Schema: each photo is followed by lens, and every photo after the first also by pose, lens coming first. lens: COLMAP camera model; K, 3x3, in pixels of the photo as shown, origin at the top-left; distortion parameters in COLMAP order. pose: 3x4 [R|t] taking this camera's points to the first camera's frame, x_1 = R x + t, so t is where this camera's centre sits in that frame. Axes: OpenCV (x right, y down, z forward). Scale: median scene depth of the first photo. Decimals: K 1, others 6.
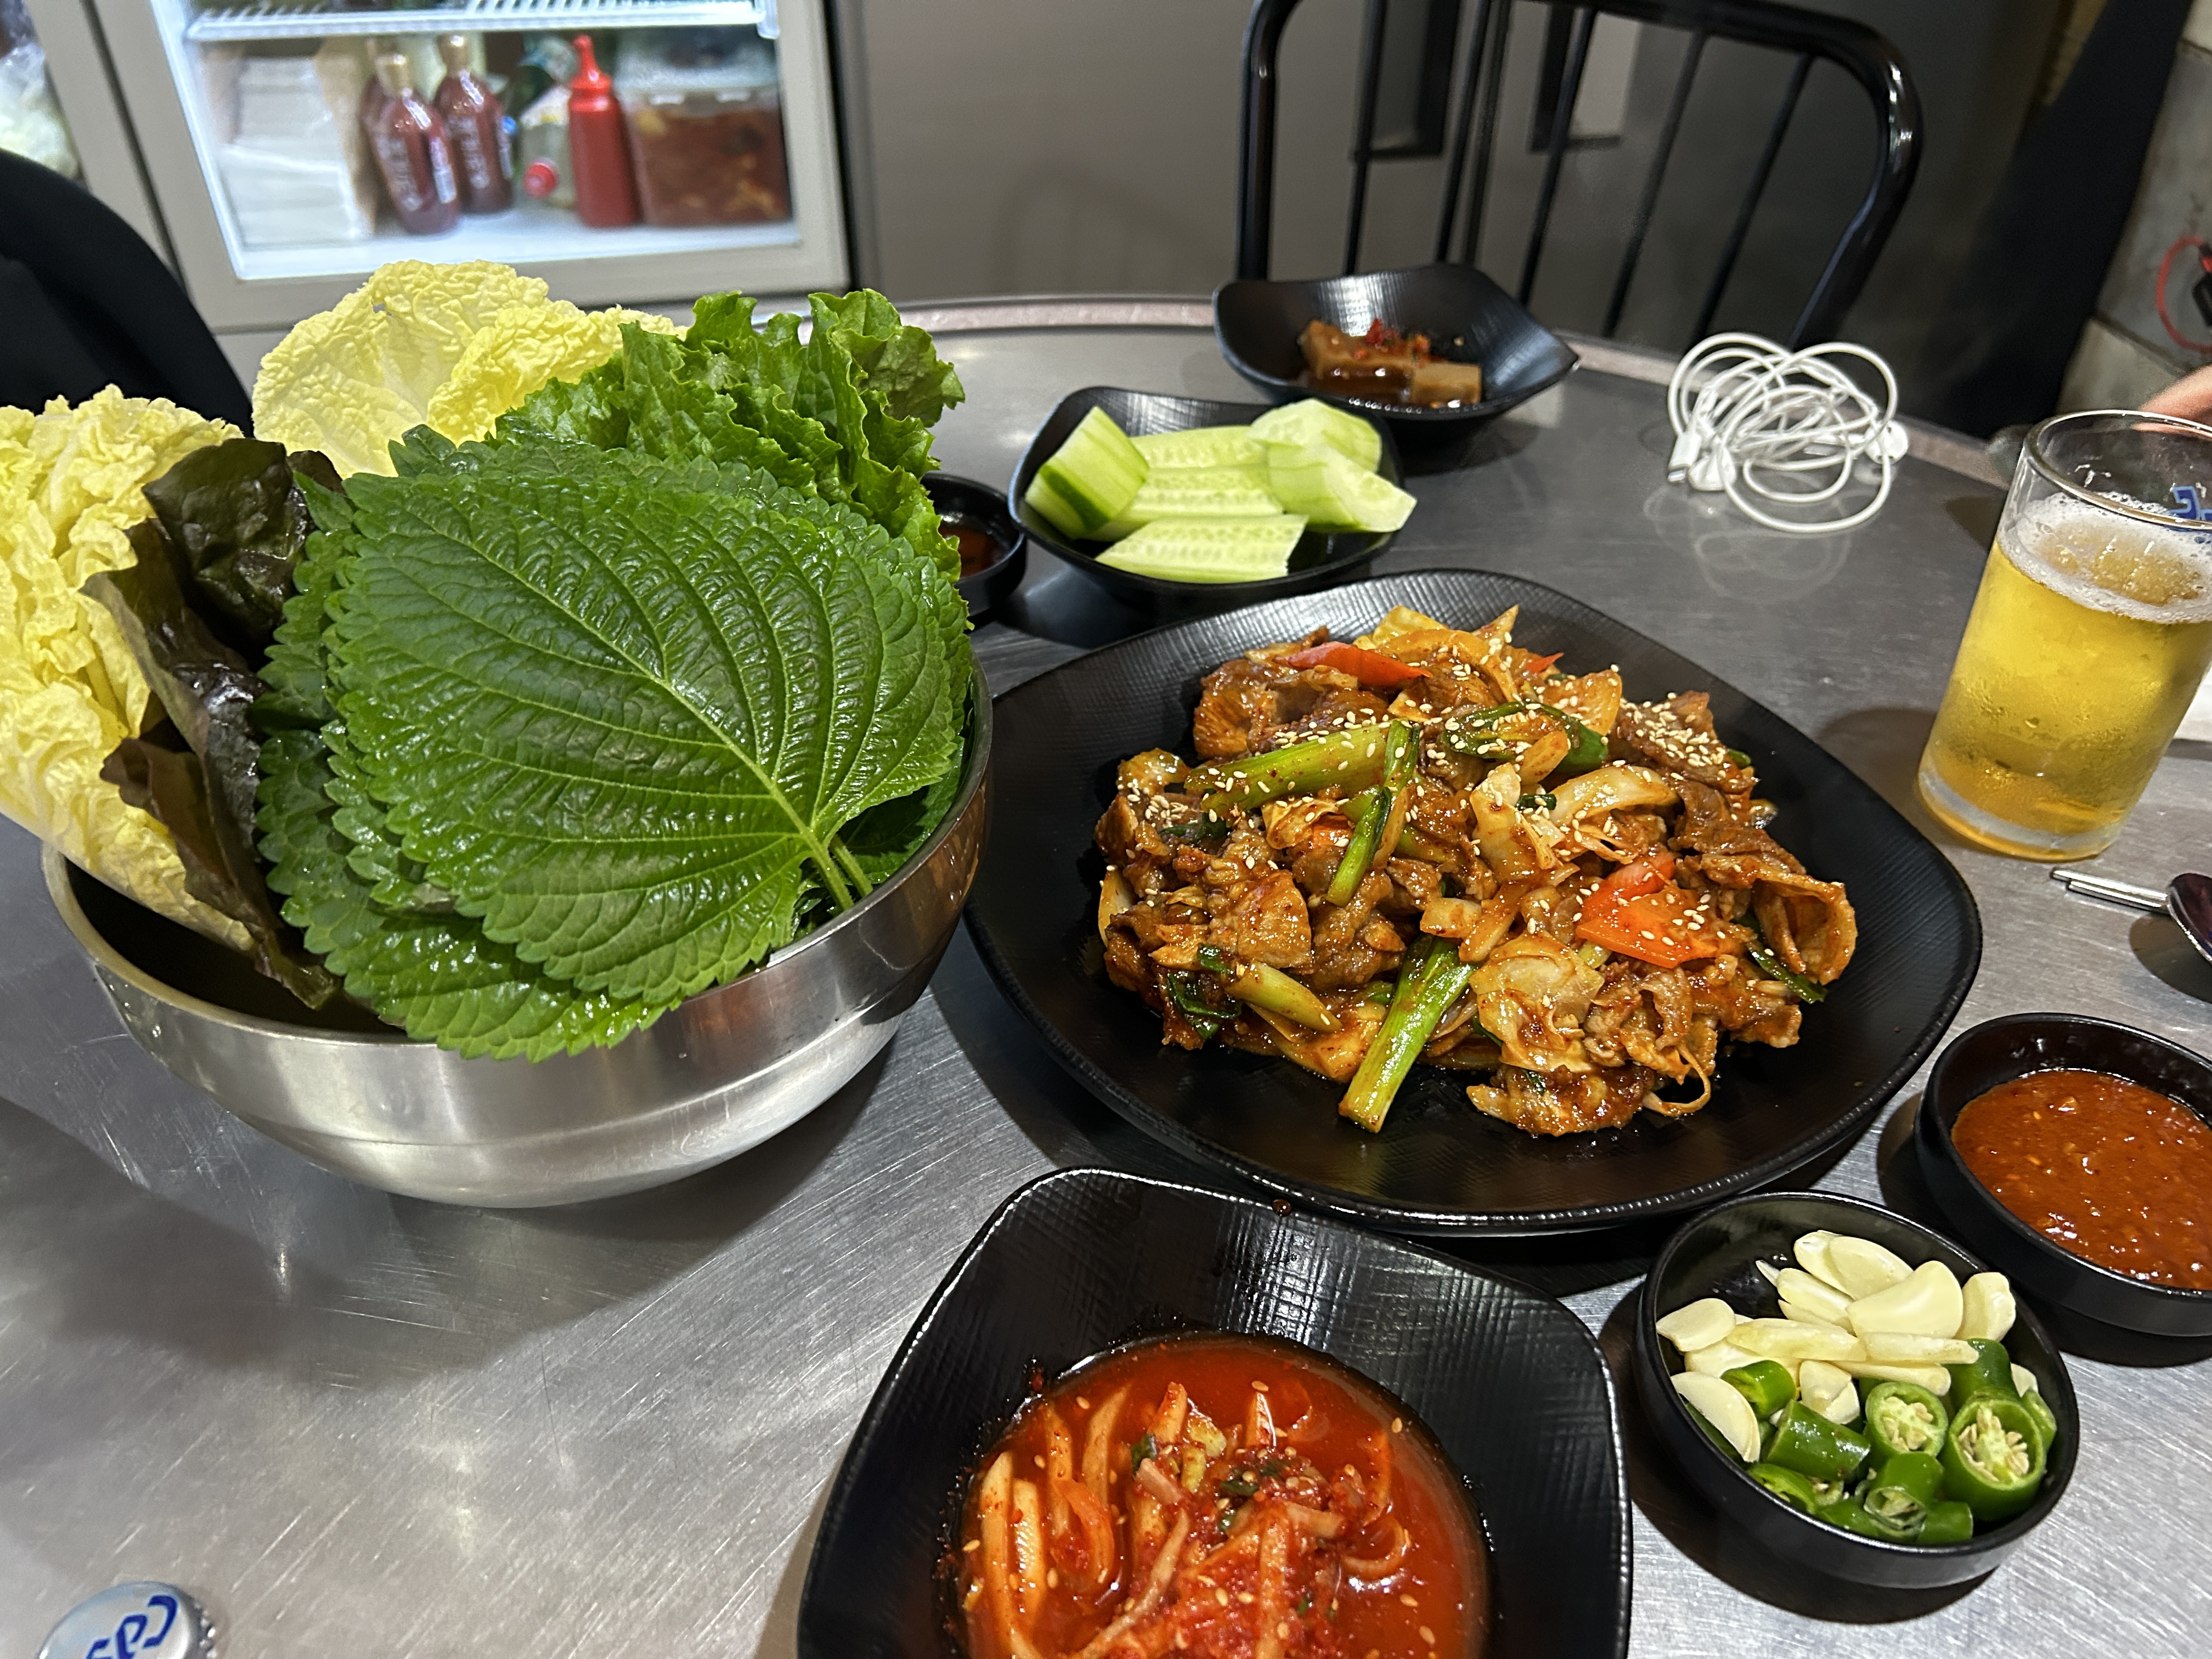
lens RADIAL K [[1670.4, 0, 1110.6], [0, 1670.4, 838.2], [0, 0, 1]] dist [0.021957, -0.006463]
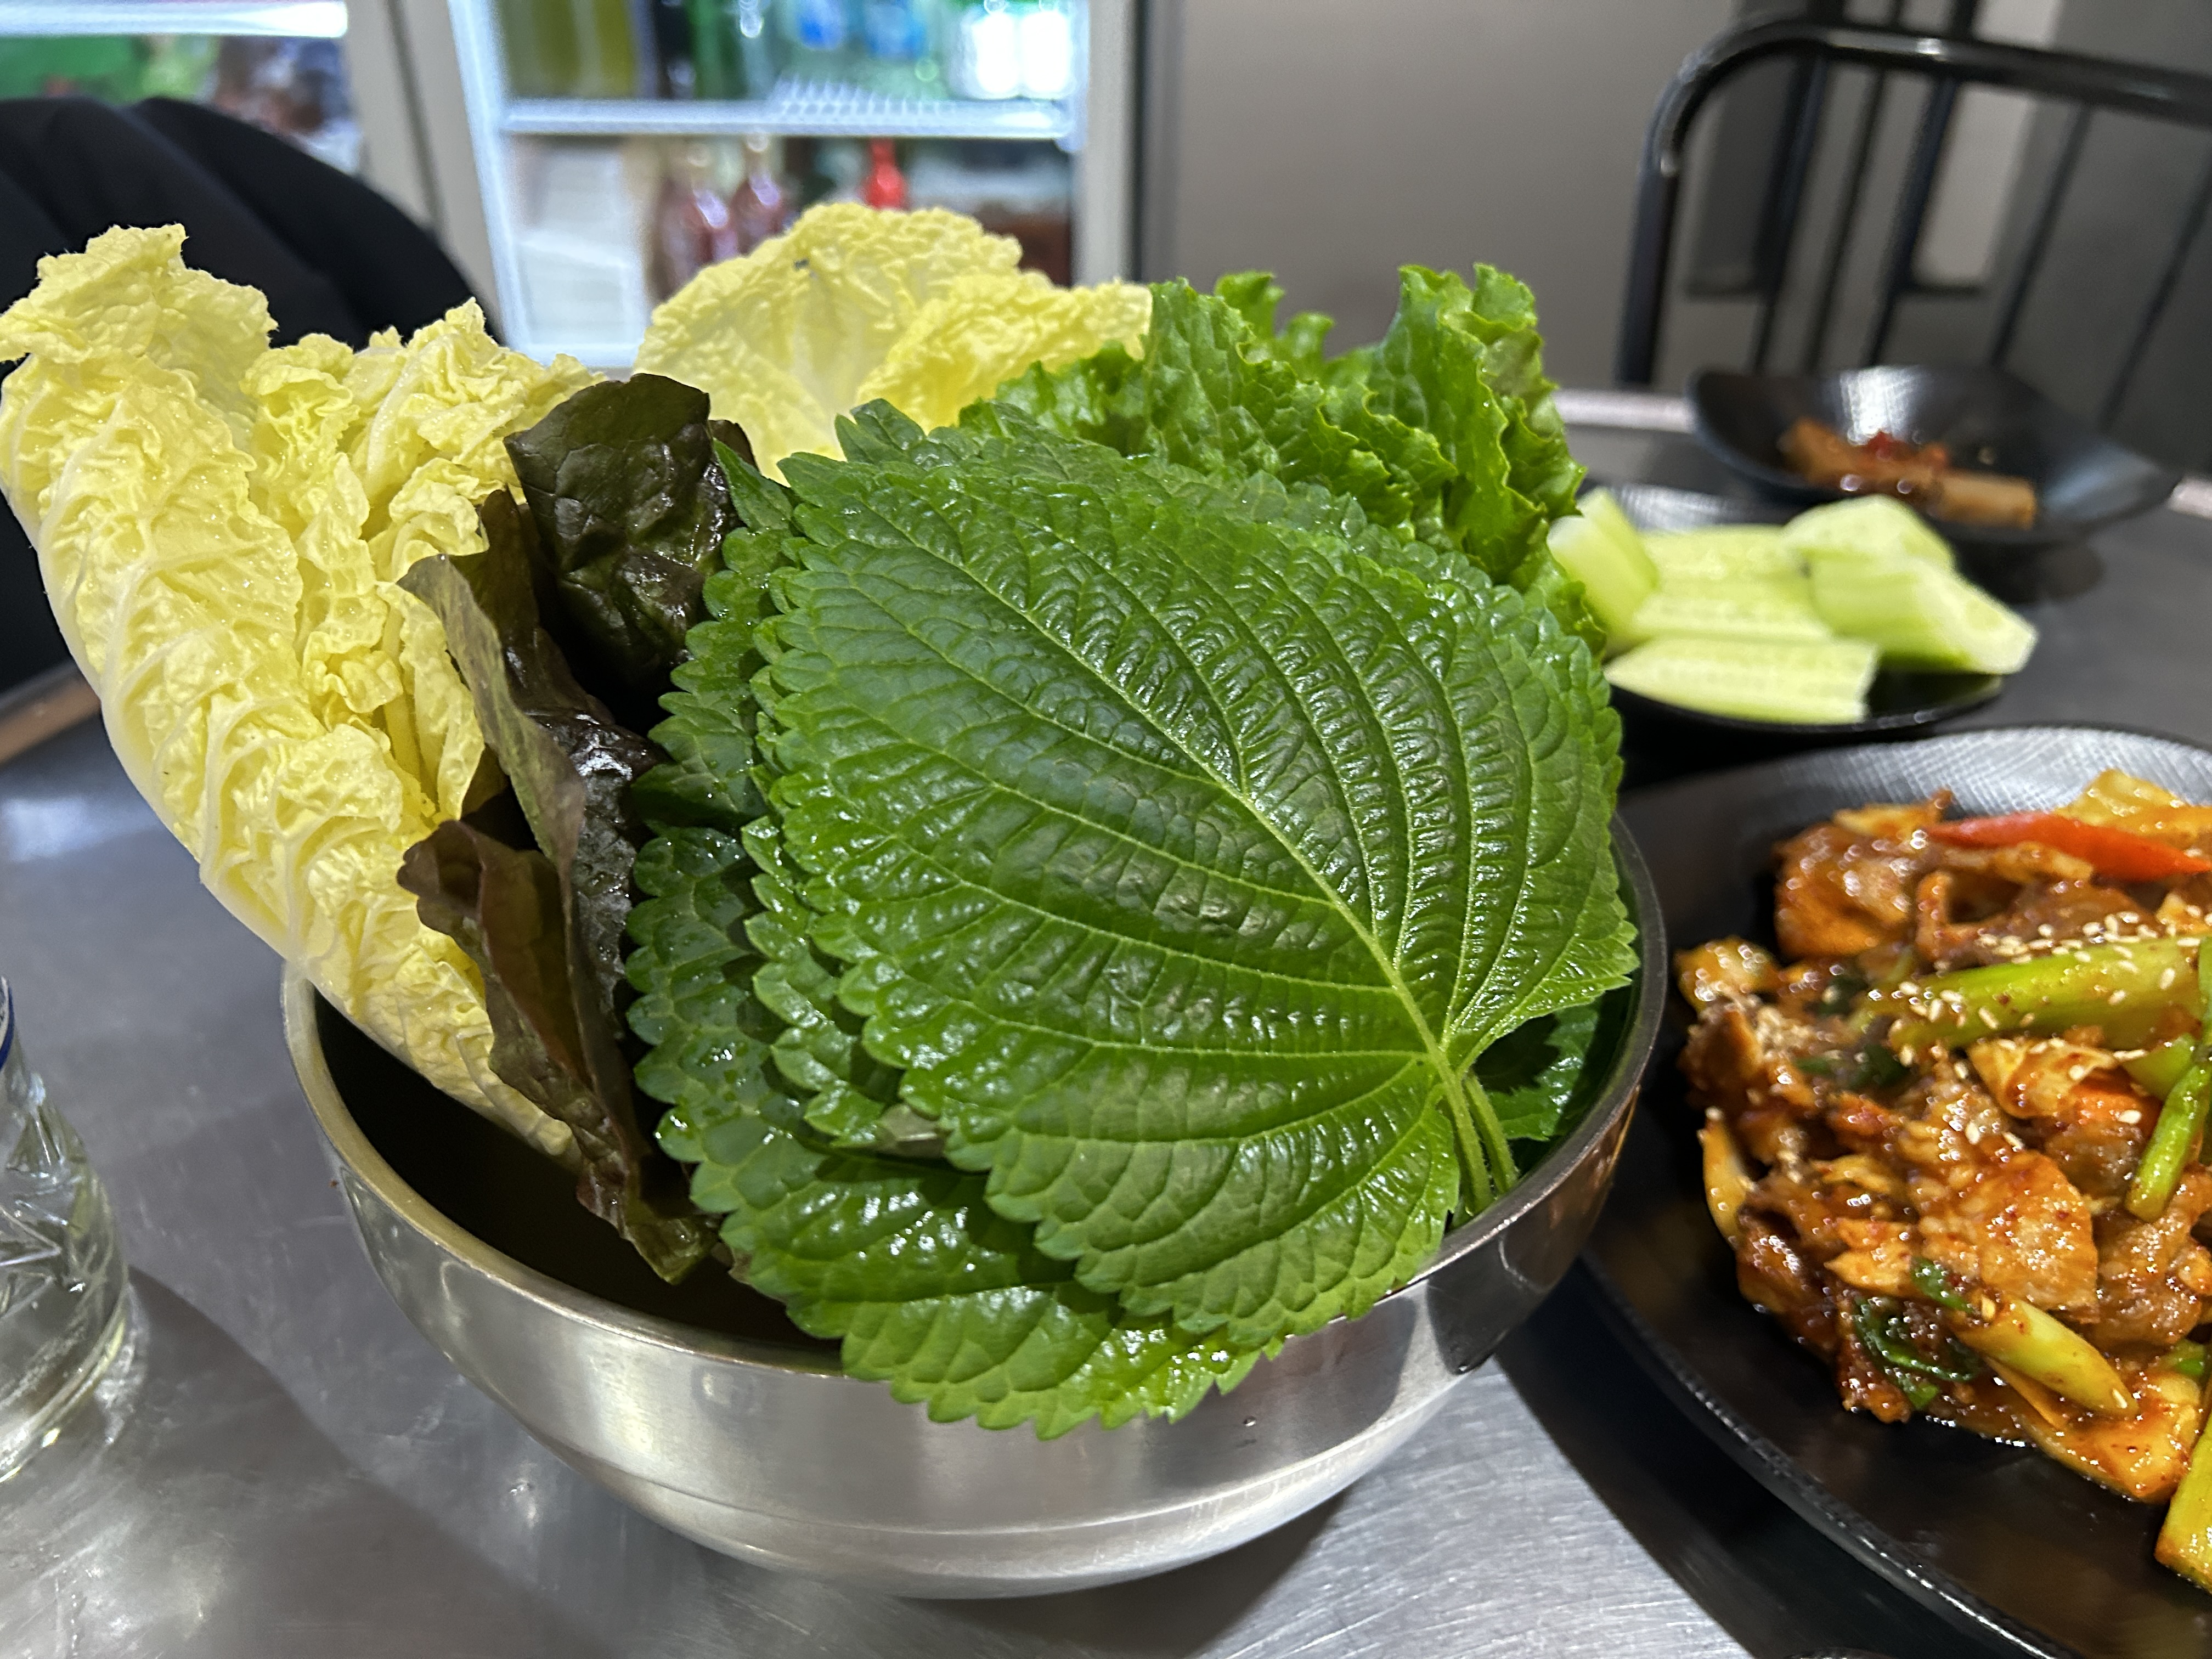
lens RADIAL K [[1682.3, 0, 1106.0], [0, 1682.3, 829.5], [0, 0, 1]] dist [0.064779, -0.116967]
pose [[0.991398, 0.078482, -0.104741, -0.206660], [-0.087730, 0.992354, -0.086815, -0.017329], [0.097127, 0.095257, 0.990703, 0.302719]]
